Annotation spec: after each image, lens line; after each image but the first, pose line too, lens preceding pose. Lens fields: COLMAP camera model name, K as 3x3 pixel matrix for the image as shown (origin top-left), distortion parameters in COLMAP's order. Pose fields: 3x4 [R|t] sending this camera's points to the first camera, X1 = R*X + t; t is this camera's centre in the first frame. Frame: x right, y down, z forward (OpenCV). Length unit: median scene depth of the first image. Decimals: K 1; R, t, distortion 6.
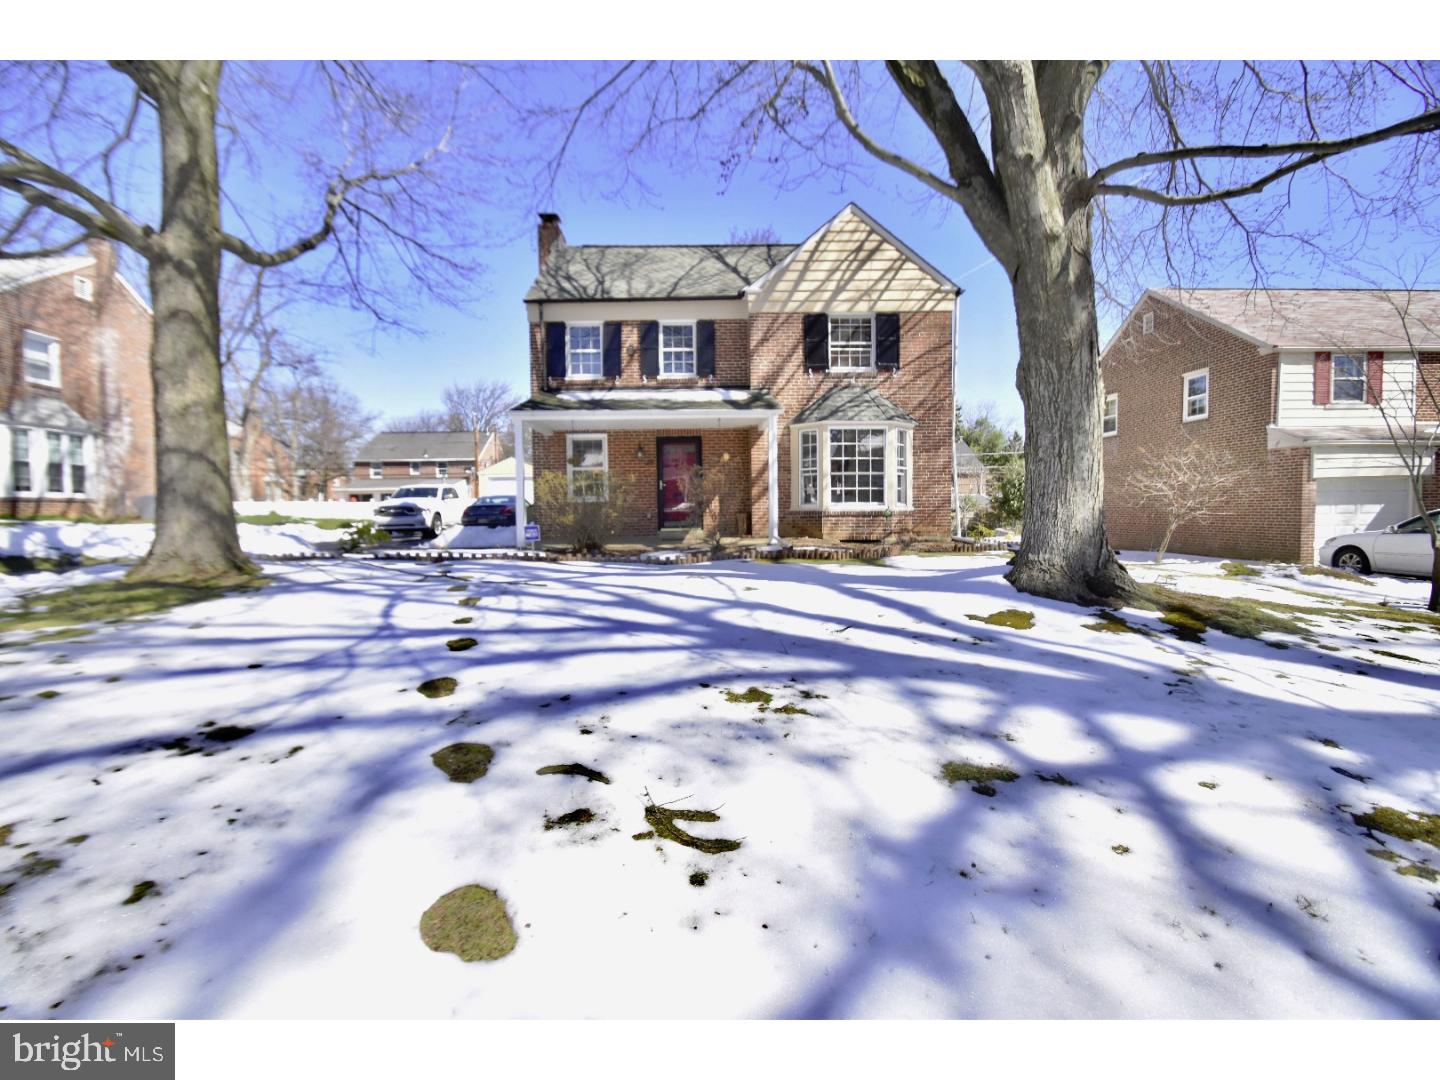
lens RADIAL K [[632.9, 0, 720.0], [0, 632.9, 540.0], [0, 0, 1]] dist [0.009989, -0.016463]
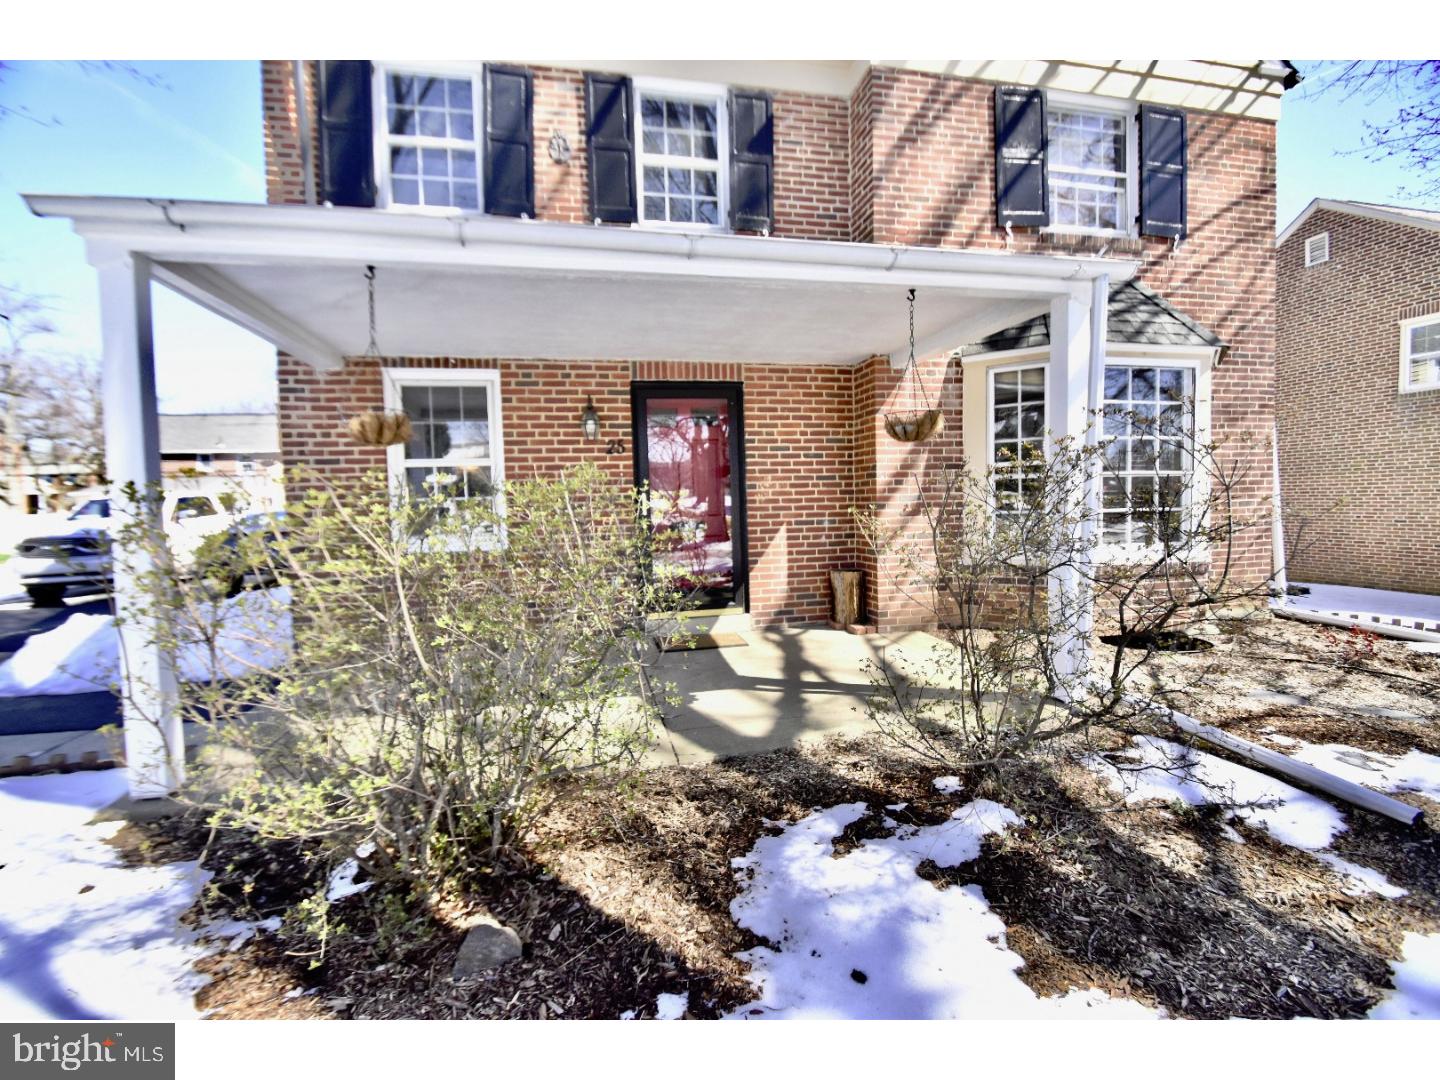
lens RADIAL K [[632.9, 0, 720.0], [0, 632.9, 540.0], [0, 0, 1]] dist [0.009989, -0.016463]
pose [[0.983617, -0.022698, 0.178837, -0.120151], [0.021108, 0.999719, 0.010789, -0.068626], [-0.179032, -0.006837, 0.983820, 0.611216]]
